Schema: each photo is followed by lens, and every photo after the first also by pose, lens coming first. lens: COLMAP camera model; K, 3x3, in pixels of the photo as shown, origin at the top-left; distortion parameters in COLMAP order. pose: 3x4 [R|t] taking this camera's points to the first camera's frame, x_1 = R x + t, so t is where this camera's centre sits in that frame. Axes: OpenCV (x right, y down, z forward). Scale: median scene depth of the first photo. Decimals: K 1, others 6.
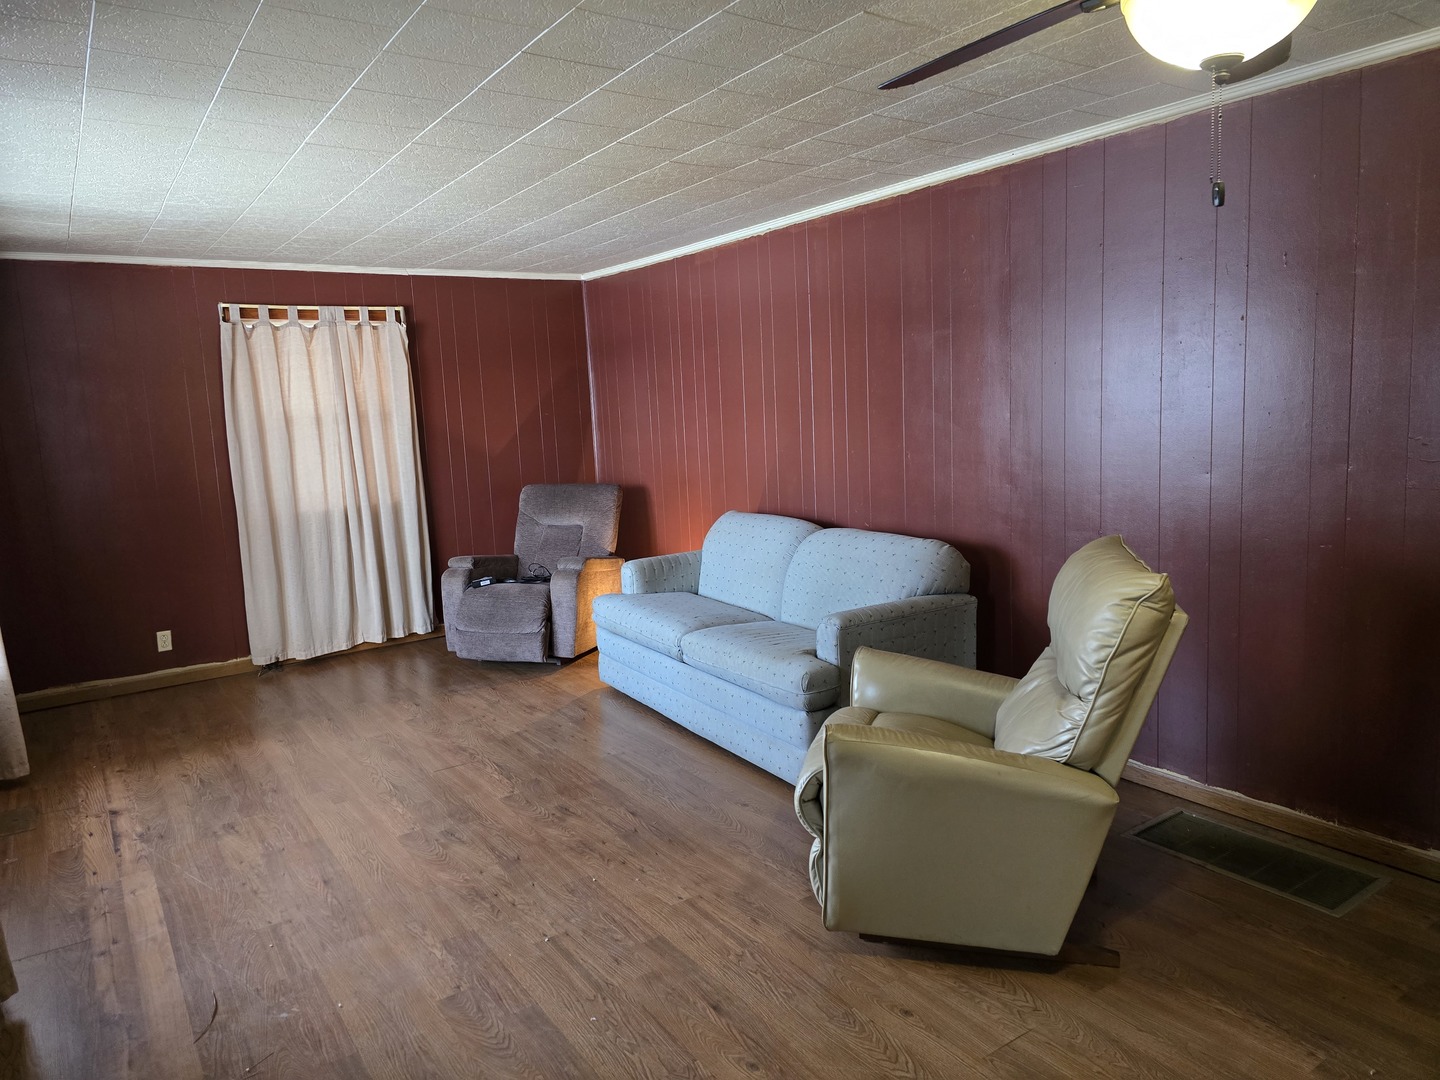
lens RADIAL K [[961.4, 0, 699.2], [0, 961.4, 524.3], [0, 0, 1]] dist [0.062473, -0.058287]
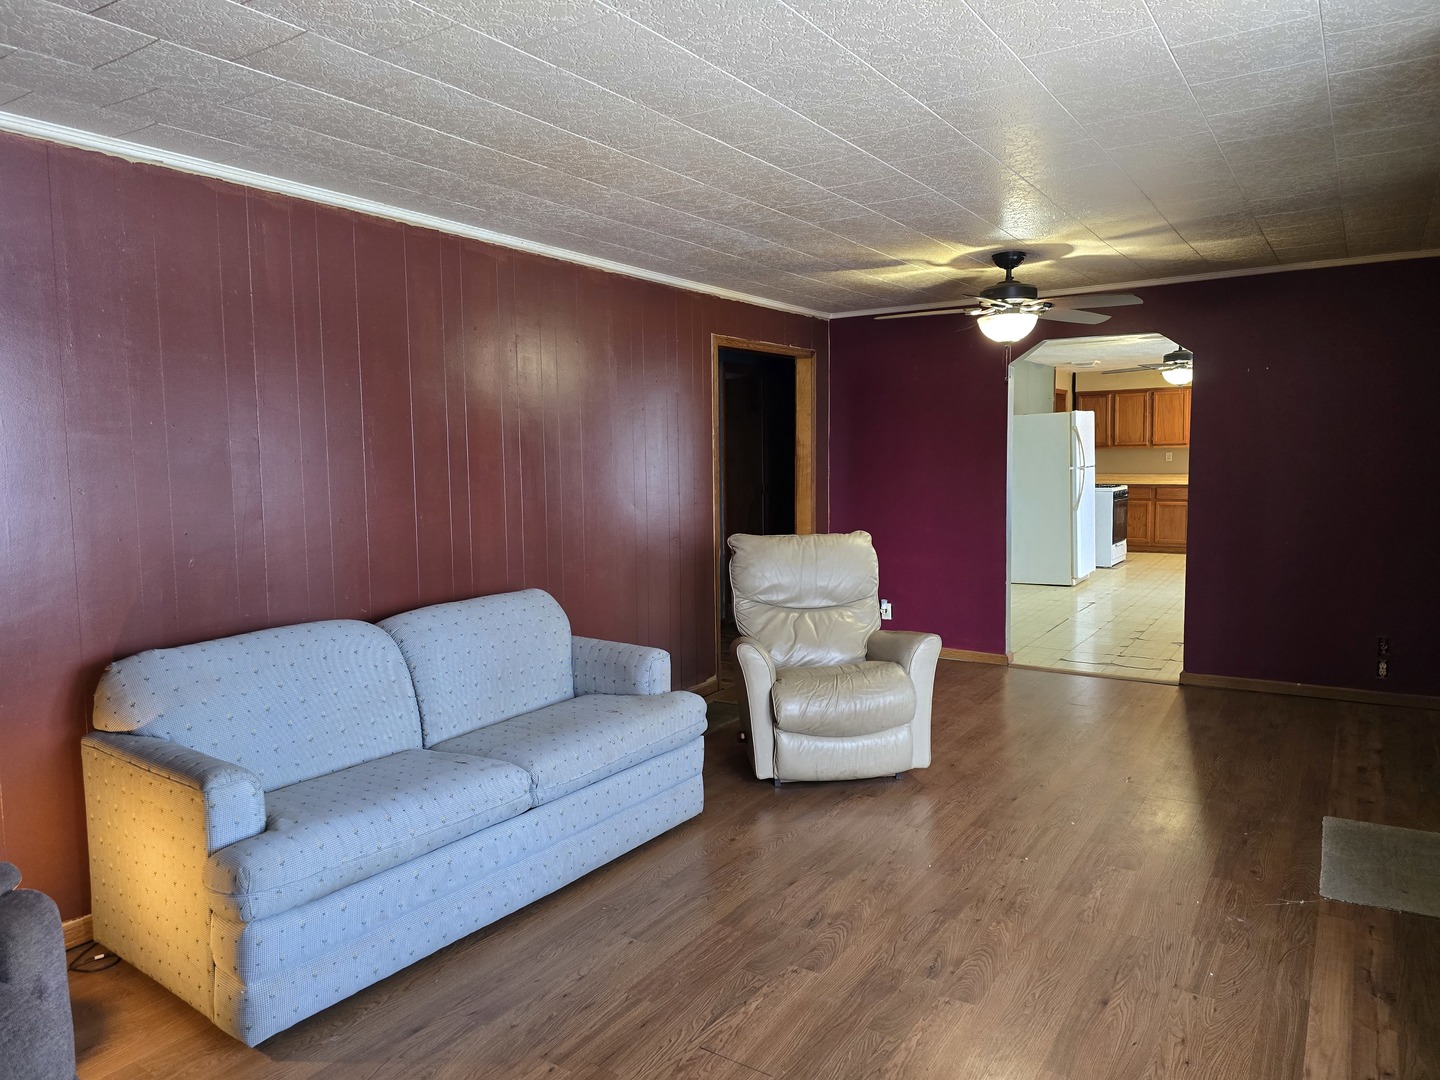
lens RADIAL K [[961.4, 0, 730.0], [0, 961.4, 532.6], [0, 0, 1]] dist [0.062473, -0.058287]
pose [[-0.395883, -0.030613, 0.917791, -0.607683], [0.148996, 0.984060, 0.097091, -0.086968], [-0.906133, 0.175184, -0.385011, 0.934440]]
